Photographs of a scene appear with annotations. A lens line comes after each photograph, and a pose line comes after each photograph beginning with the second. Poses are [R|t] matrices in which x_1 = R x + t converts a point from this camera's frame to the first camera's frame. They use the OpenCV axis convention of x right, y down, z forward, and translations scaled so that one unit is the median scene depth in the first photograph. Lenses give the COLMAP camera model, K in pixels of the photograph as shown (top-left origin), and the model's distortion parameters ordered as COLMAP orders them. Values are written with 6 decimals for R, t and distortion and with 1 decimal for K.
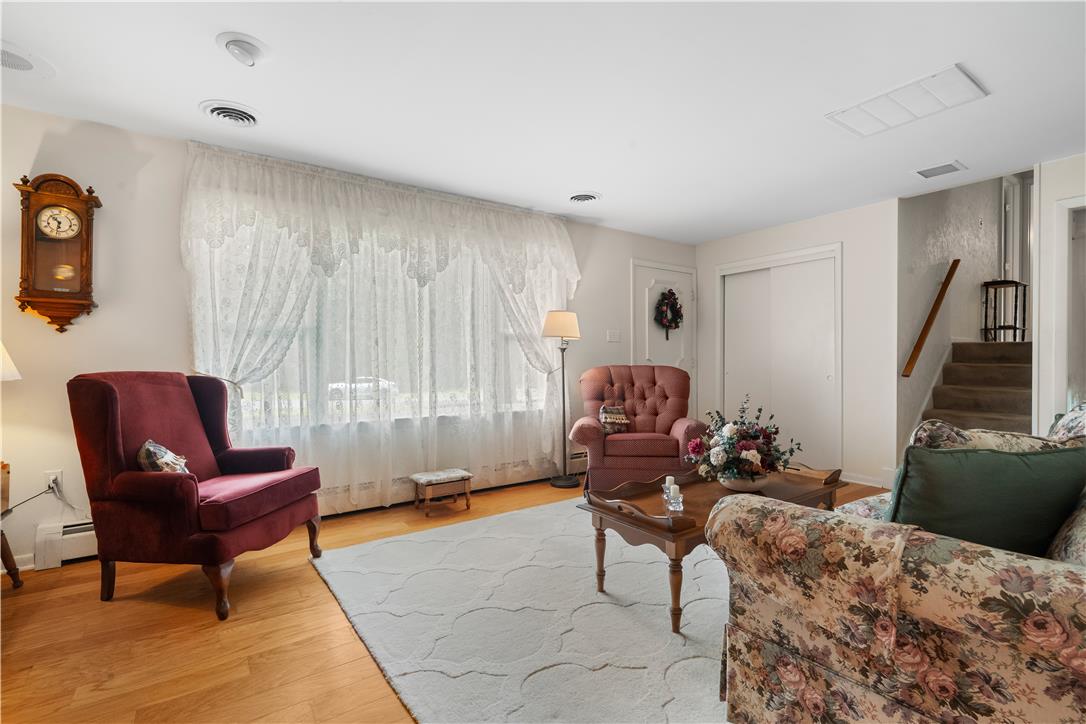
lens RADIAL K [[495.7, 0, 550.7], [0, 495.7, 364.9], [0, 0, 1]] dist [-0.009391, 0.004175]
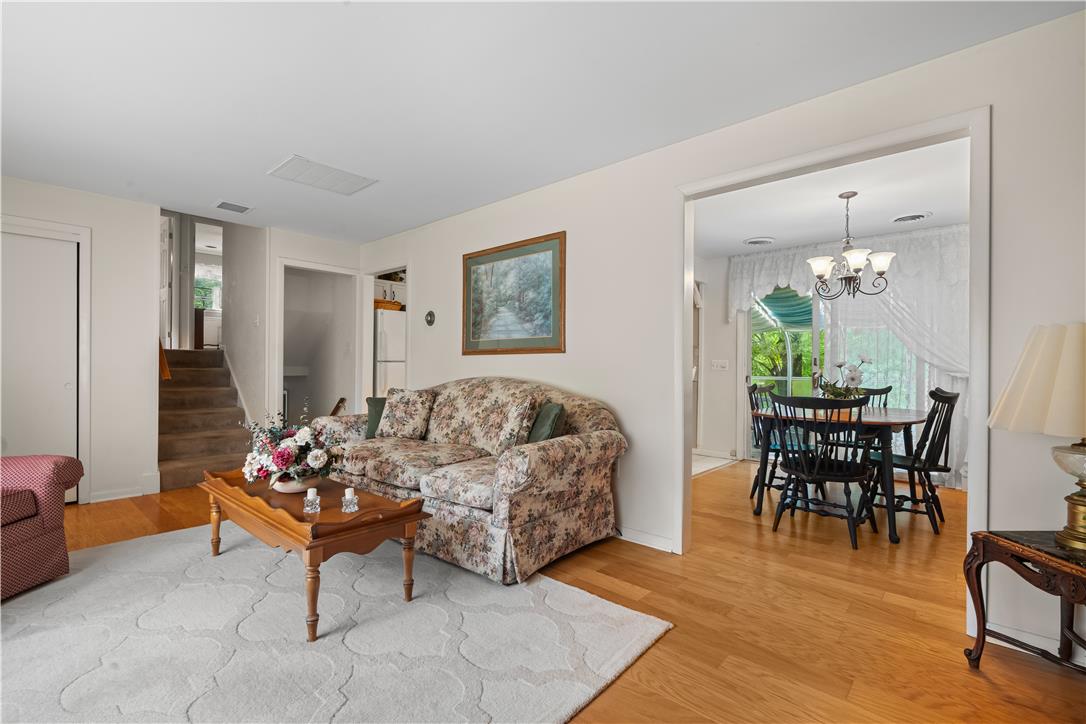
lens RADIAL K [[495.7, 0, 534.6], [0, 495.7, 366.3], [0, 0, 1]] dist [-0.009391, 0.004175]
pose [[-0.203669, 0.000310, 0.979040, -0.492107], [0.001740, 0.999998, 0.000046, -0.005480], [-0.979038, 0.001713, -0.203669, 0.492199]]
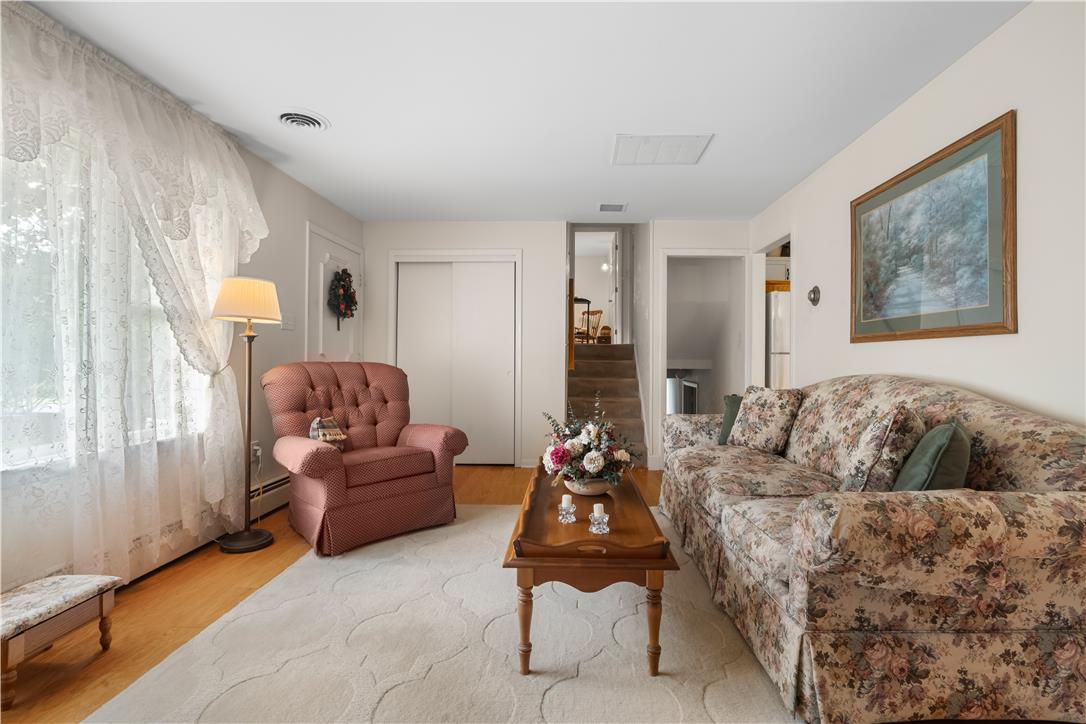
lens RADIAL K [[495.7, 0, 579.2], [0, 495.7, 353.5], [0, 0, 1]] dist [-0.009391, 0.004175]
pose [[0.605201, 0.013037, 0.795966, -0.269078], [-0.001974, 0.999887, -0.014876, -0.001648], [-0.796071, 0.007431, 0.605158, 0.302960]]
